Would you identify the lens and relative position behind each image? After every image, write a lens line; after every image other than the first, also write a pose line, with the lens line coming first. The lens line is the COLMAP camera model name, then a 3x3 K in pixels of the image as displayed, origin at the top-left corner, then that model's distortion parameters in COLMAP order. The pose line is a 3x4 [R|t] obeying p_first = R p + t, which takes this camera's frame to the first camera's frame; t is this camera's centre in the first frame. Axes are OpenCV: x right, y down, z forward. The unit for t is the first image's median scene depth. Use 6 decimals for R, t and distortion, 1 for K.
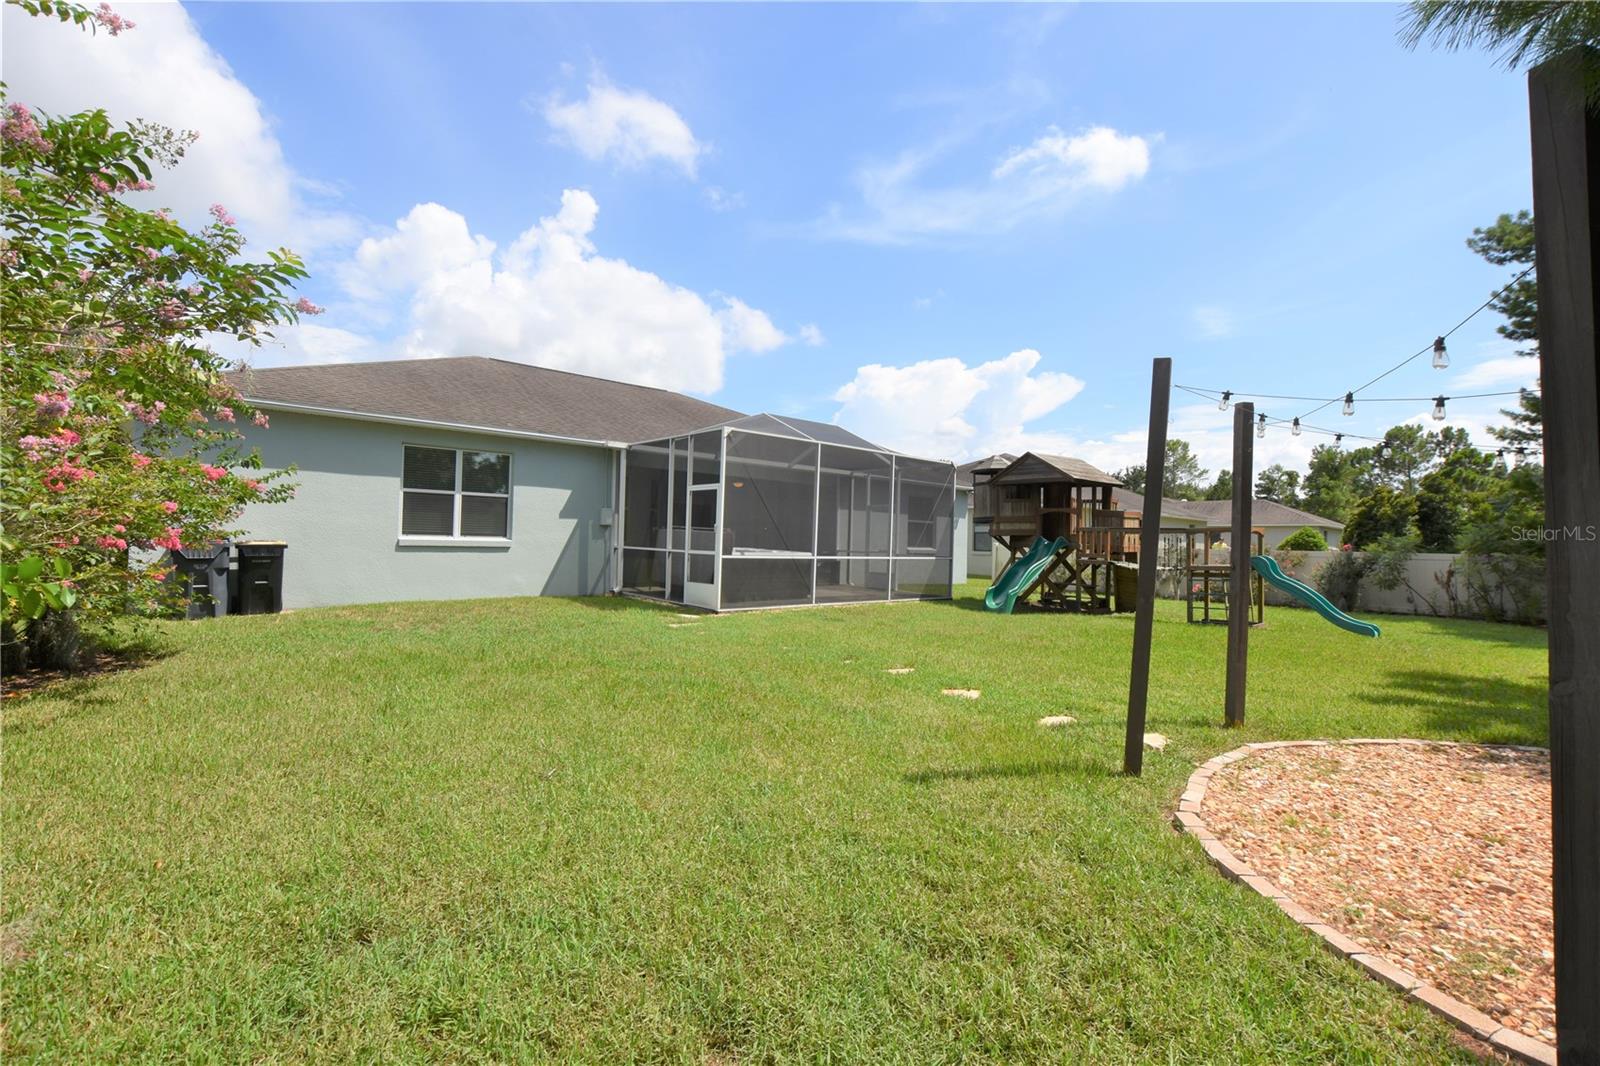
lens RADIAL K [[714.1, 0, 793.1], [0, 714.1, 531.5], [0, 0, 1]] dist [-0.036677, 0.008869]
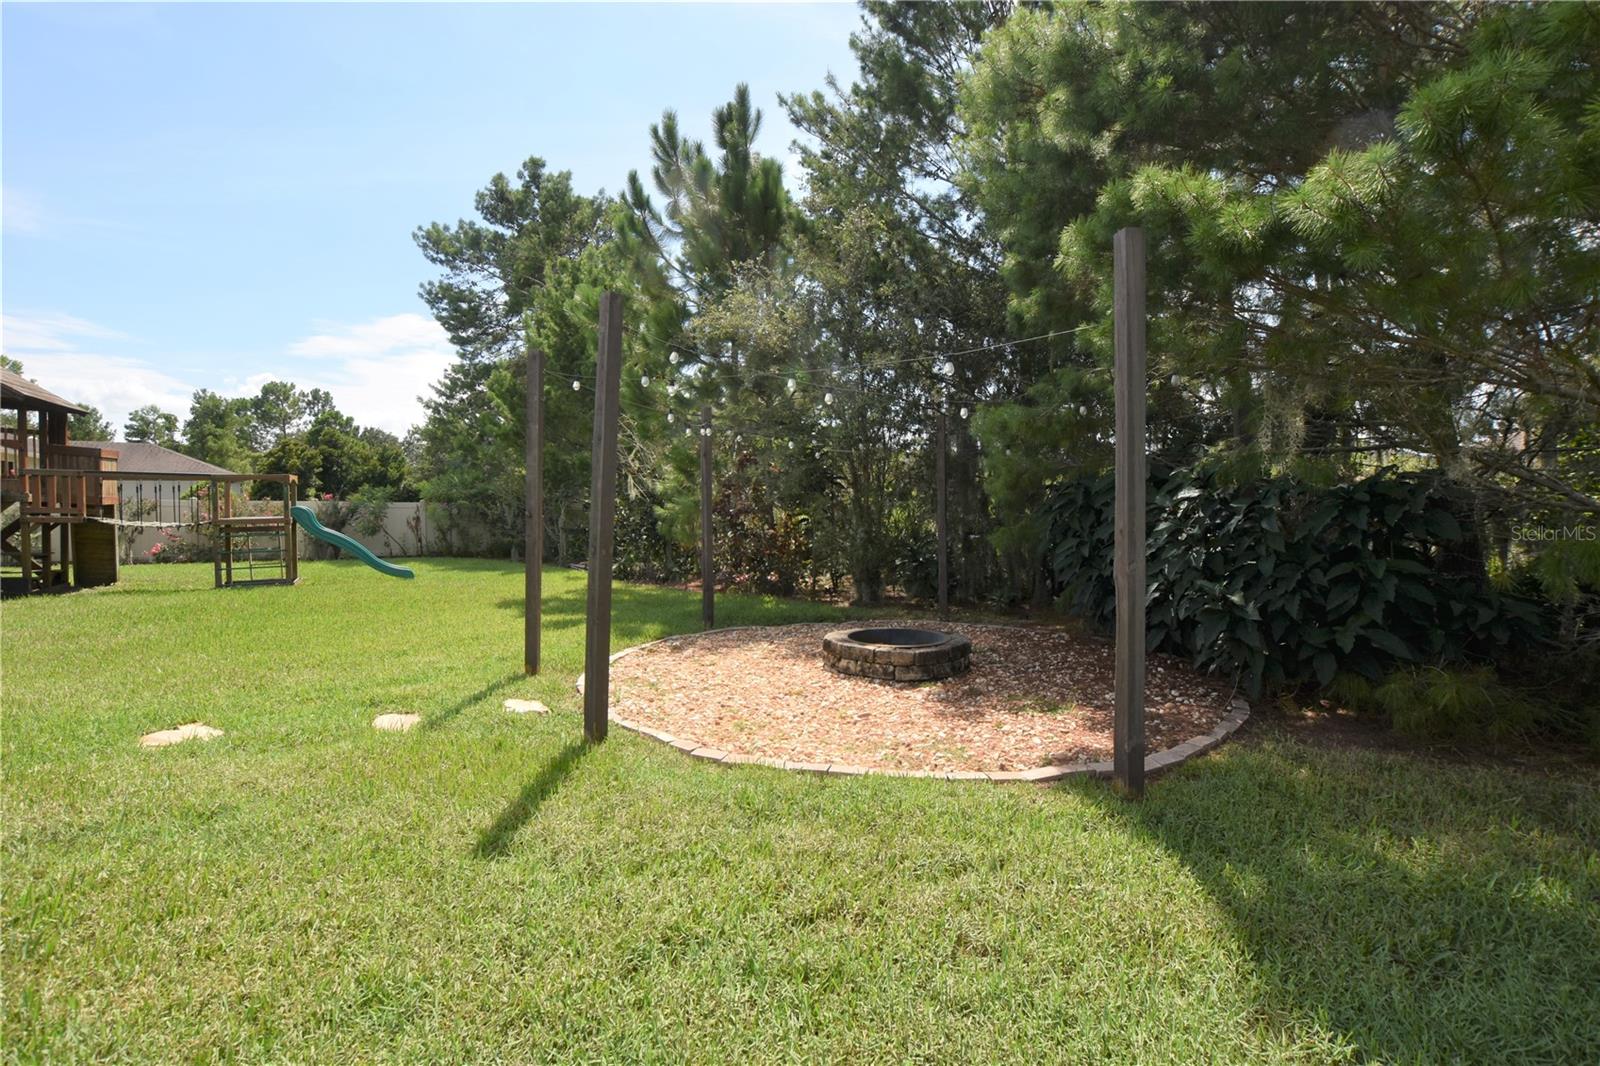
lens RADIAL K [[714.1, 0, 793.1], [0, 714.1, 531.5], [0, 0, 1]] dist [-0.036677, 0.008869]
pose [[0.200562, -0.050784, 0.978364, -0.079910], [-0.018188, 0.998290, 0.055546, 0.003119], [-0.979512, -0.028935, 0.199295, 0.123870]]
